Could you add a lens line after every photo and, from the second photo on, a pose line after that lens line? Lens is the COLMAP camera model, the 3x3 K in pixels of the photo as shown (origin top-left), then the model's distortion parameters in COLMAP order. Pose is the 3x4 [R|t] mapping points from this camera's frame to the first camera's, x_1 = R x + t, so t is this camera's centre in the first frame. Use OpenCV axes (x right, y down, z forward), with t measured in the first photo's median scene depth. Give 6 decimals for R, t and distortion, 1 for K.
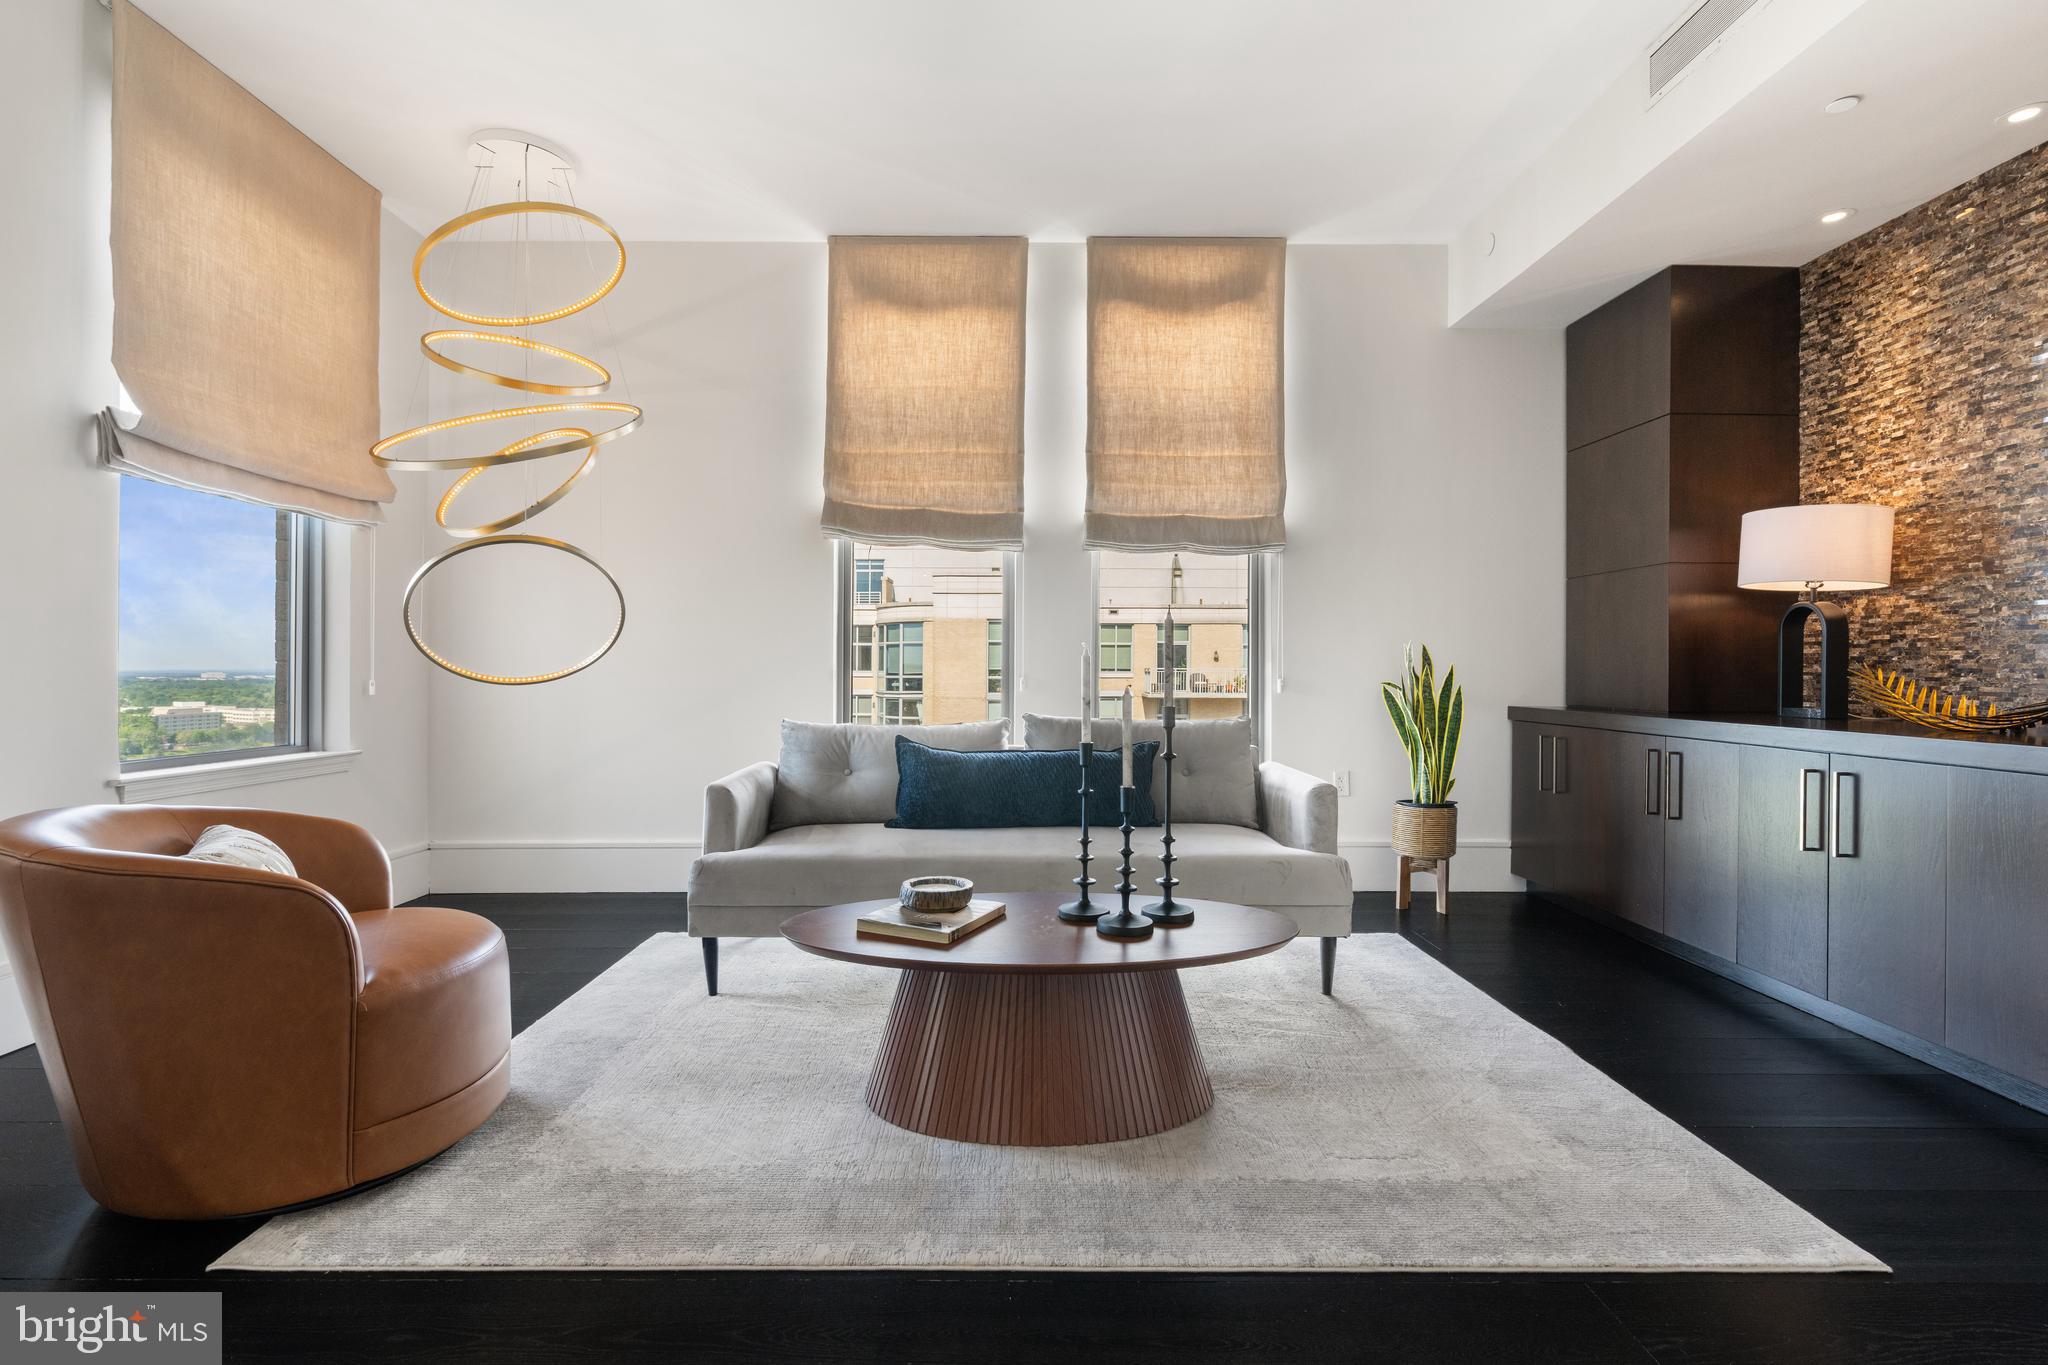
lens RADIAL K [[945.0, 0, 1018.3], [0, 945.0, 672.1], [0, 0, 1]] dist [0.002371, 0.000317]
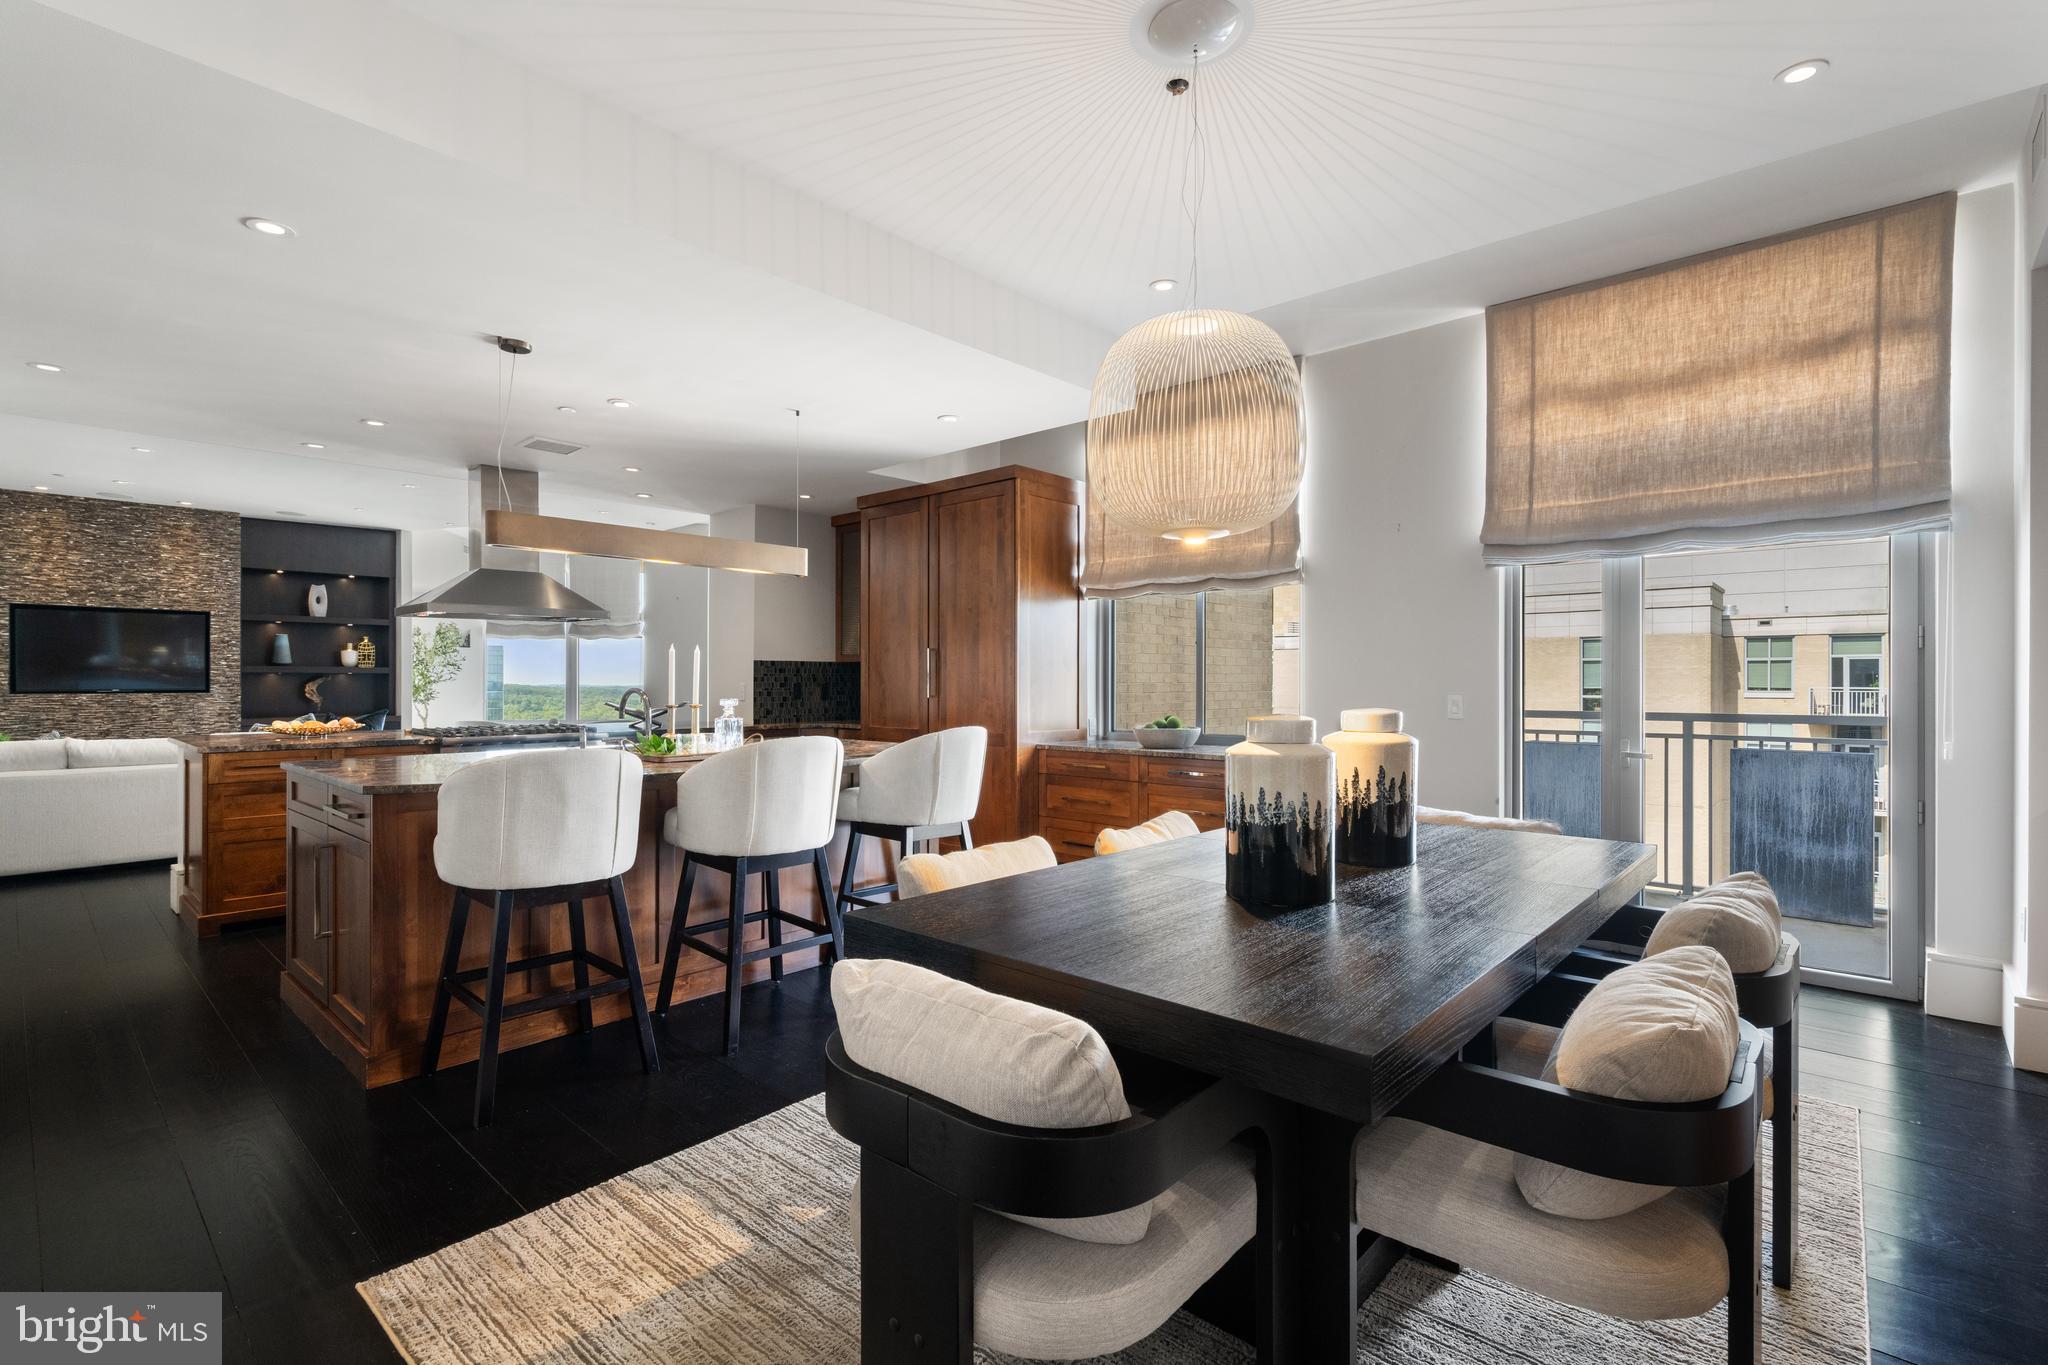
lens RADIAL K [[948.5, 0, 1027.5], [0, 948.5, 683.4], [0, 0, 1]] dist [0.002685, 0.000351]
pose [[0.730792, -0.000940, -0.682600, 2.217077], [-0.001473, 0.999995, -0.002954, -0.047066], [0.682599, 0.003164, 0.730786, -1.105313]]
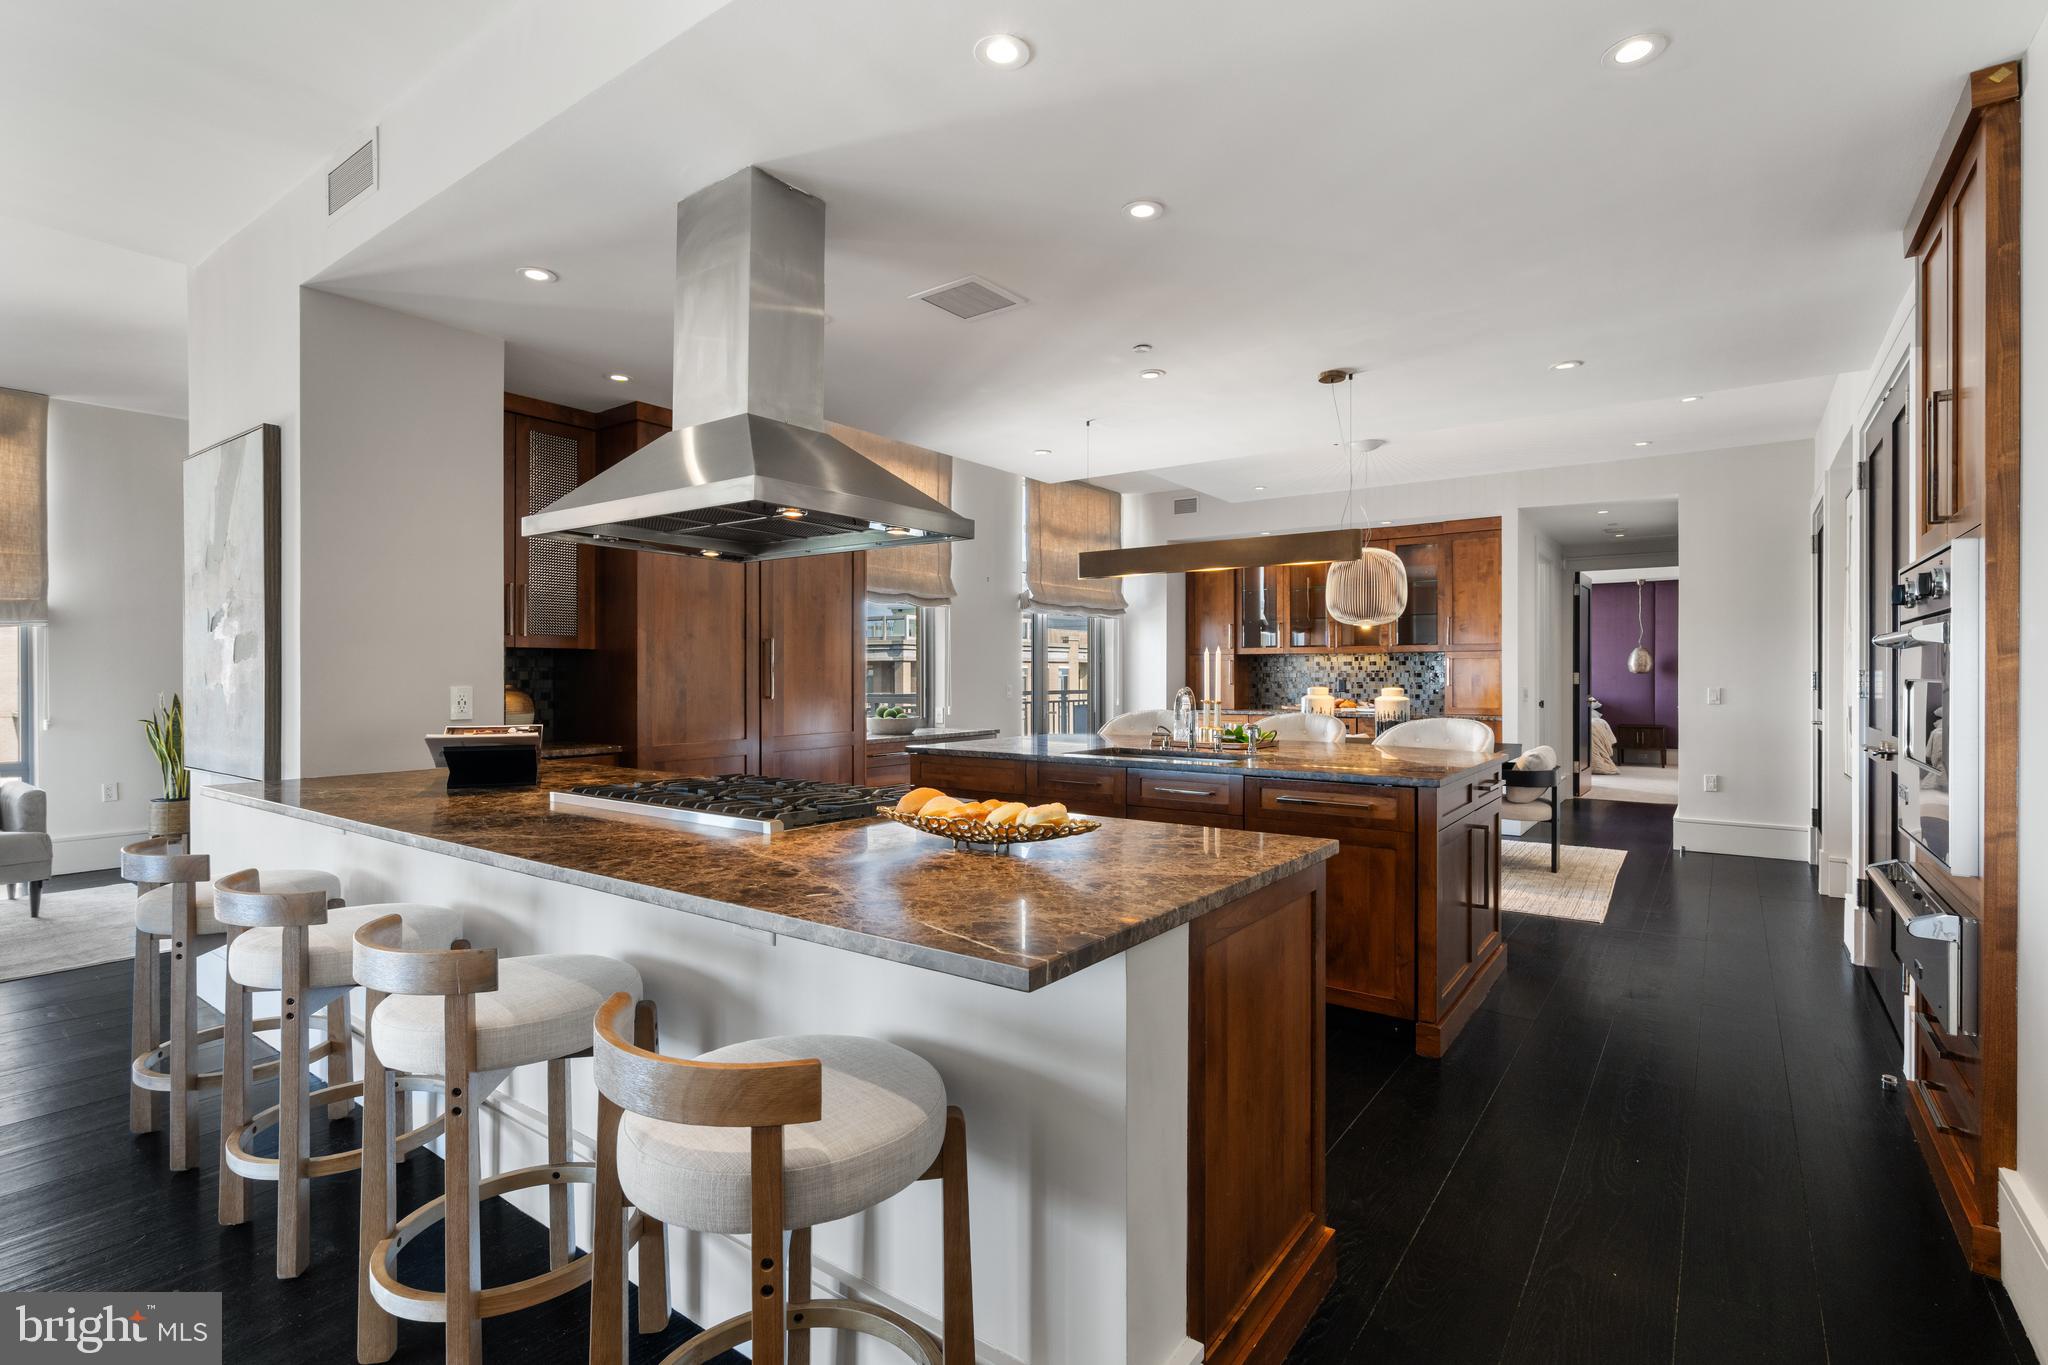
lens RADIAL K [[959.6, 0, 1027.4], [0, 959.6, 677.0], [0, 0, 1]] dist [0.002238, 0.000520]
pose [[0.595825, -0.006657, 0.803086, 0.009334], [0.005319, 0.999976, 0.004343, -0.062536], [-0.803096, 0.001685, 0.595847, -1.122280]]
